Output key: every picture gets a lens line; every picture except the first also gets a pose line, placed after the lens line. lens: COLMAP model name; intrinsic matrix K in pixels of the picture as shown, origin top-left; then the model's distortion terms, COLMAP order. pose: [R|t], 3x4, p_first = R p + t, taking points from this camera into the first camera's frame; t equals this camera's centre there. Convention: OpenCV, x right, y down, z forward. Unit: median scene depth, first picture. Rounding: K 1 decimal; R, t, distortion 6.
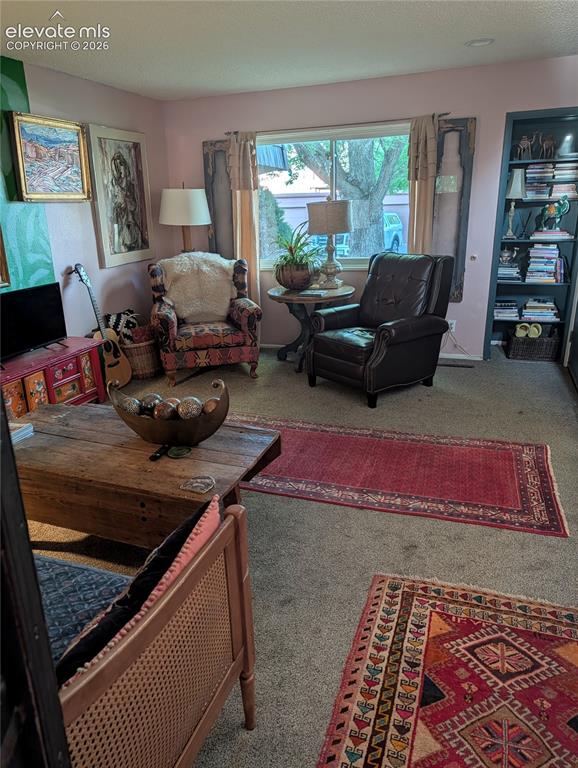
lens RADIAL K [[550.0, 0, 286.4], [0, 550.0, 400.2], [0, 0, 1]] dist [0.006878, -0.000850]
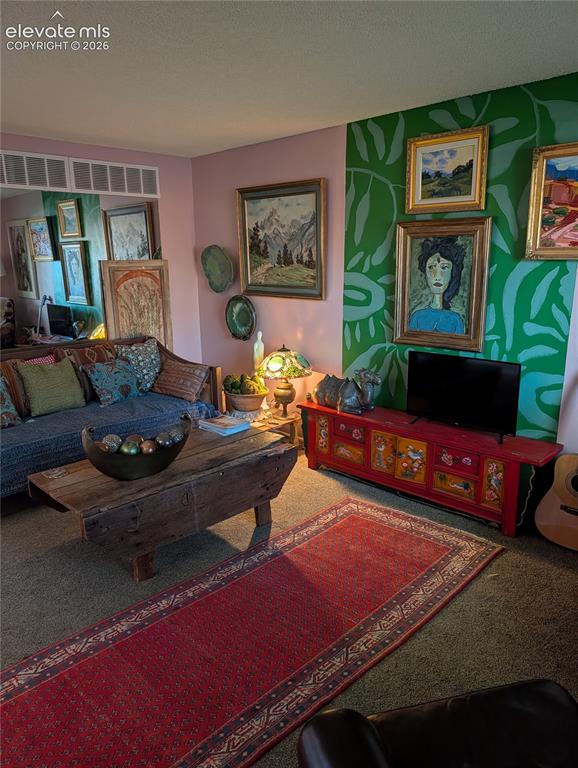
lens RADIAL K [[550.0, 0, 286.4], [0, 550.0, 400.2], [0, 0, 1]] dist [0.006878, -0.000850]
pose [[-0.428402, 0.259818, -0.865428, 0.410168], [-0.284038, 0.870496, 0.401943, -0.401560], [0.857785, 0.418008, -0.299124, 1.012241]]
